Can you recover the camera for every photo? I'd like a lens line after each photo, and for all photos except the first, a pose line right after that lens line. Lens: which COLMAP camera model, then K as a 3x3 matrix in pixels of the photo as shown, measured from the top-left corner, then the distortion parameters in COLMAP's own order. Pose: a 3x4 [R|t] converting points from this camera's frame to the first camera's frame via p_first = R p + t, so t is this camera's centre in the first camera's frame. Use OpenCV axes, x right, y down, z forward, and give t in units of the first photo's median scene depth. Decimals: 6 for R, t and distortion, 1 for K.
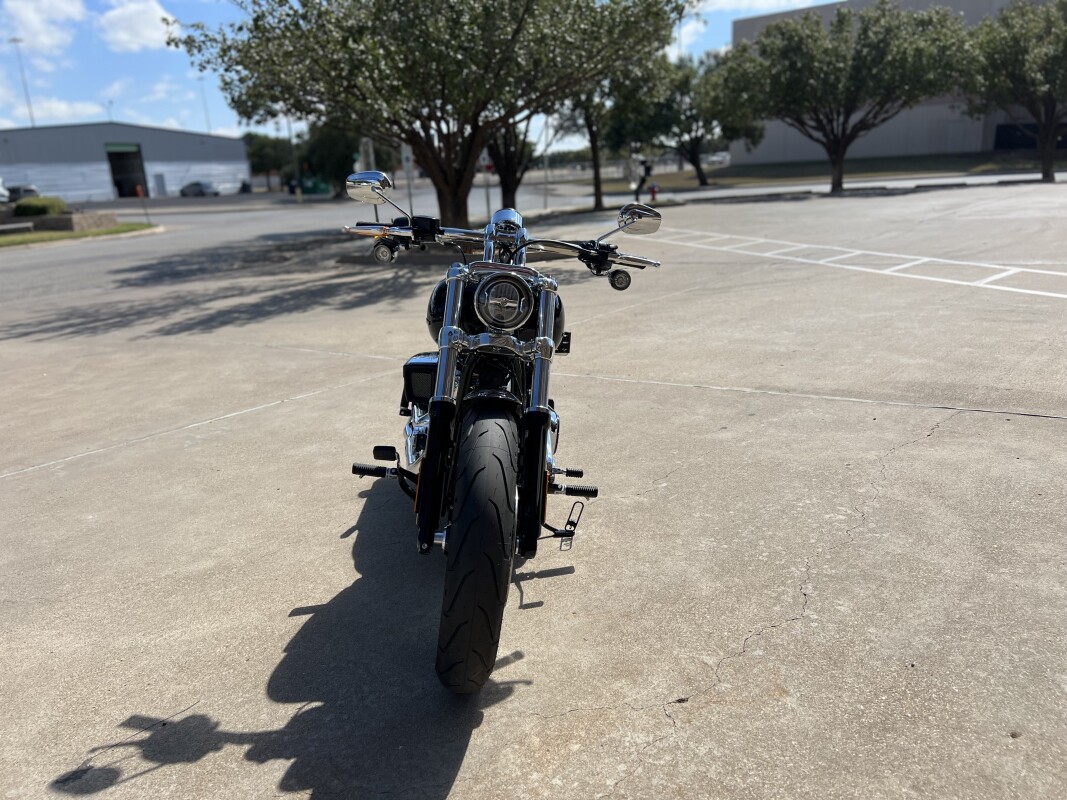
lens RADIAL K [[809.1, 0, 534.1], [0, 809.1, 402.8], [0, 0, 1]] dist [0.048979, -0.055225]
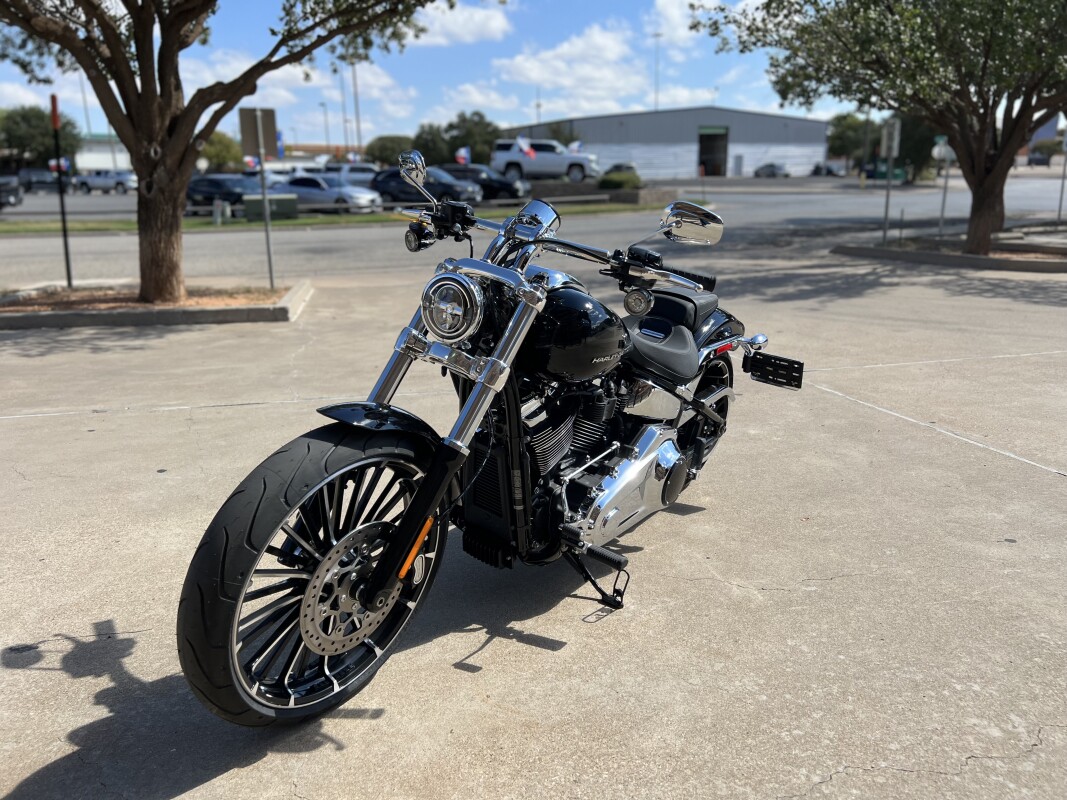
lens RADIAL K [[809.1, 0, 540.4], [0, 809.1, 399.7], [0, 0, 1]] dist [0.048979, -0.055225]
pose [[0.788231, 0.200291, -0.581872, 0.042500], [-0.190933, 0.978486, 0.078165, -0.009017], [0.585009, 0.049486, 0.809515, 0.029313]]
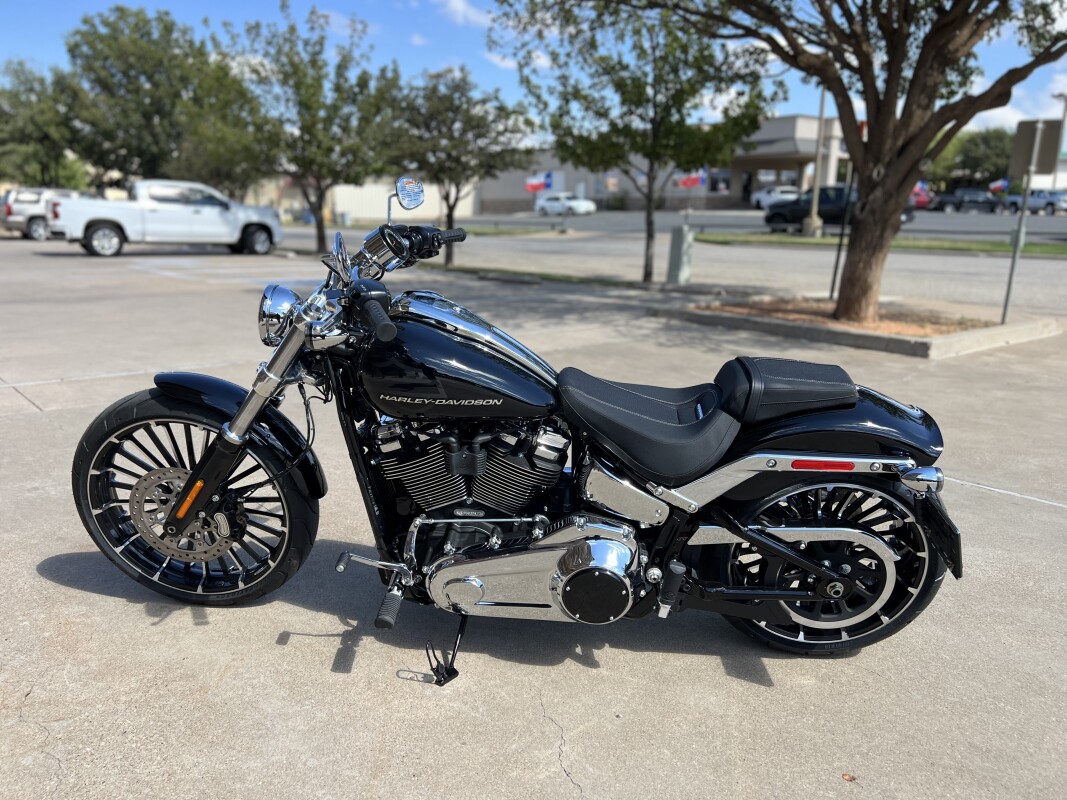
lens RADIAL K [[809.1, 0, 528.3], [0, 809.1, 400.9], [0, 0, 1]] dist [0.048979, -0.055225]
pose [[-0.147704, 0.282514, -0.947823, 0.066511], [-0.260360, 0.913426, 0.312835, -0.032058], [0.954147, 0.292982, -0.061361, 0.106988]]
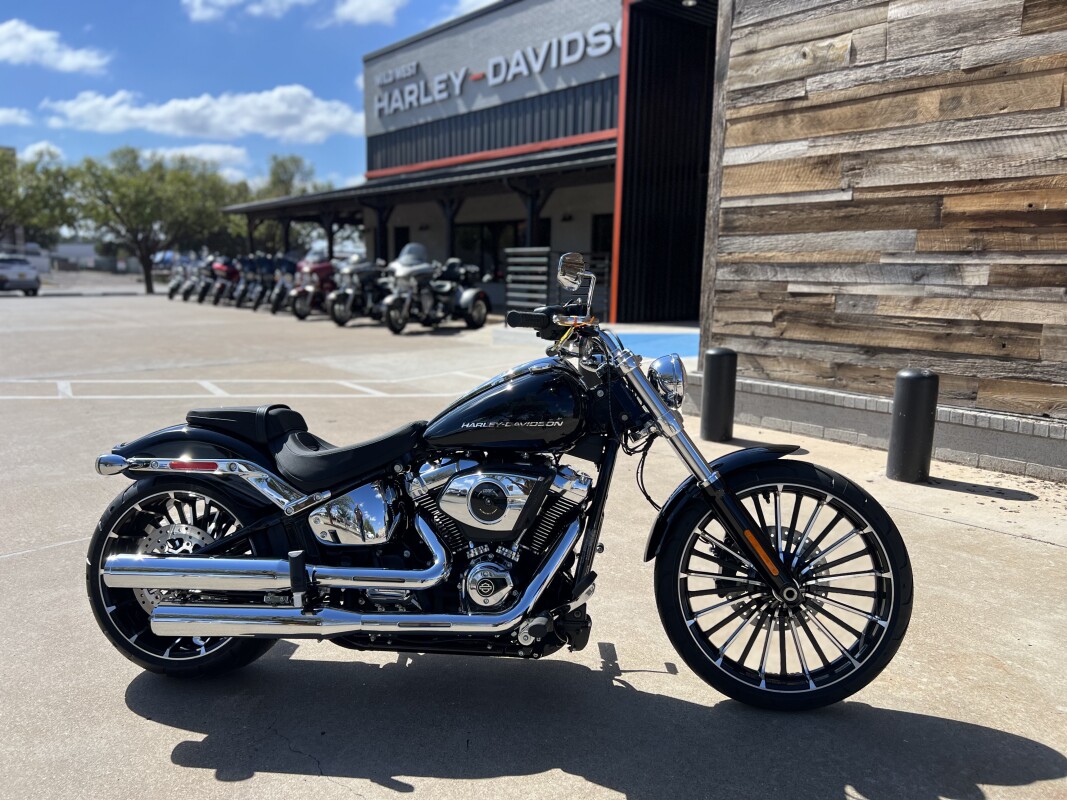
lens RADIAL K [[809.1, 0, 529.8], [0, 809.1, 406.6], [0, 0, 1]] dist [0.048979, -0.055225]
pose [[0.177231, -0.102091, 0.978860, -0.088533], [0.239888, 0.969088, 0.057639, -0.015760], [-0.954486, 0.224601, 0.196243, 0.076319]]
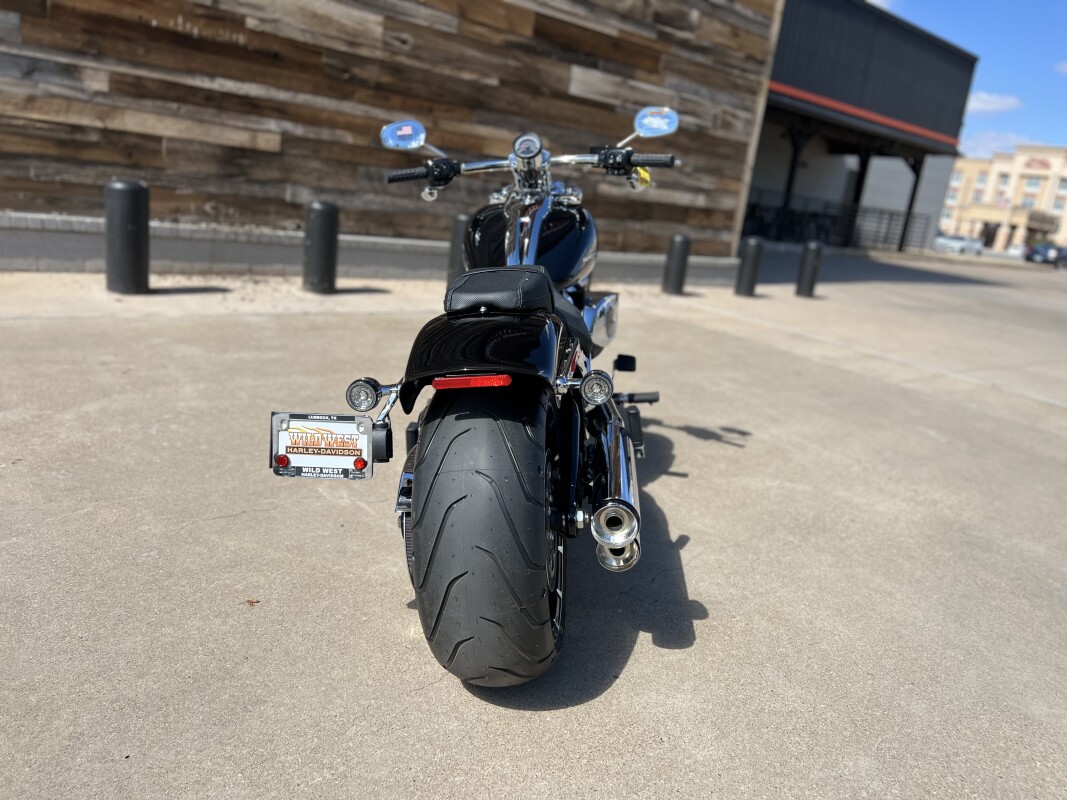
lens RADIAL K [[809.1, 0, 526.3], [0, 809.1, 398.6], [0, 0, 1]] dist [0.048979, -0.055225]
pose [[-0.986123, -0.105768, 0.127963, -0.017614], [-0.028068, 0.865904, 0.499422, -0.040801], [-0.163626, 0.488900, -0.856857, 0.180809]]
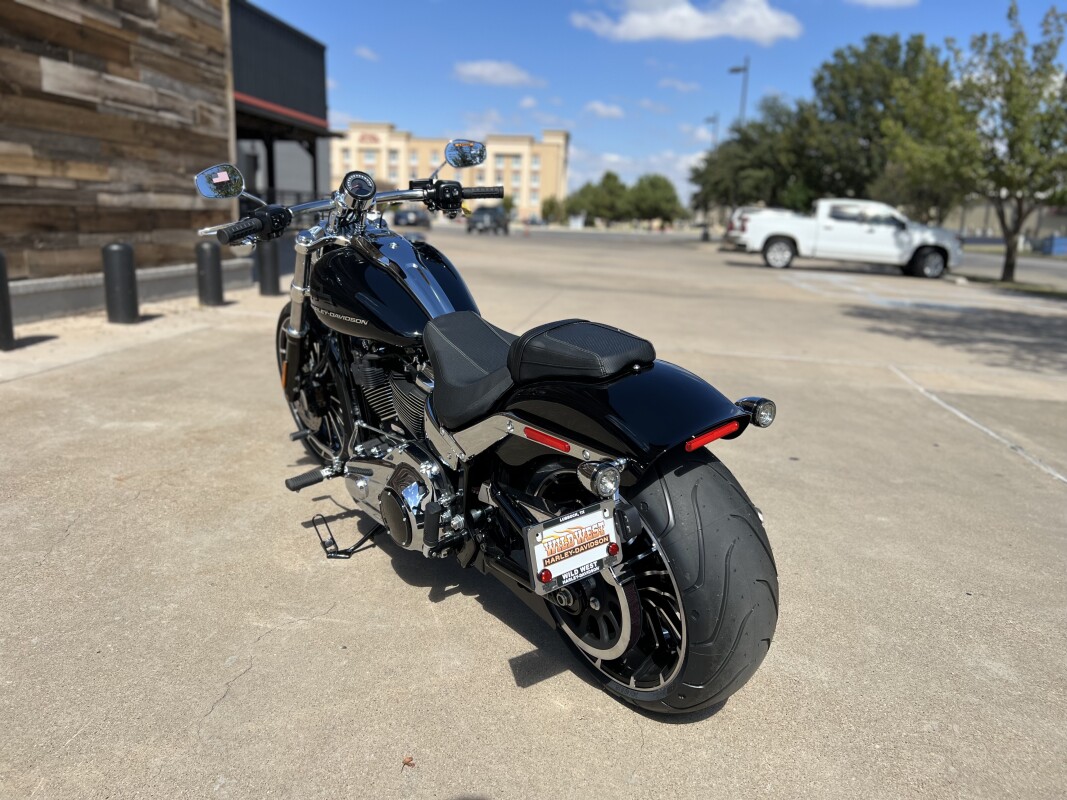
lens RADIAL K [[809.1, 0, 529.3], [0, 809.1, 397.5], [0, 0, 1]] dist [0.048979, -0.055225]
pose [[-0.837223, 0.139106, -0.528873, 0.030836], [-0.142392, 0.878295, 0.456424, -0.041641], [0.527998, 0.457436, -0.715521, 0.168759]]
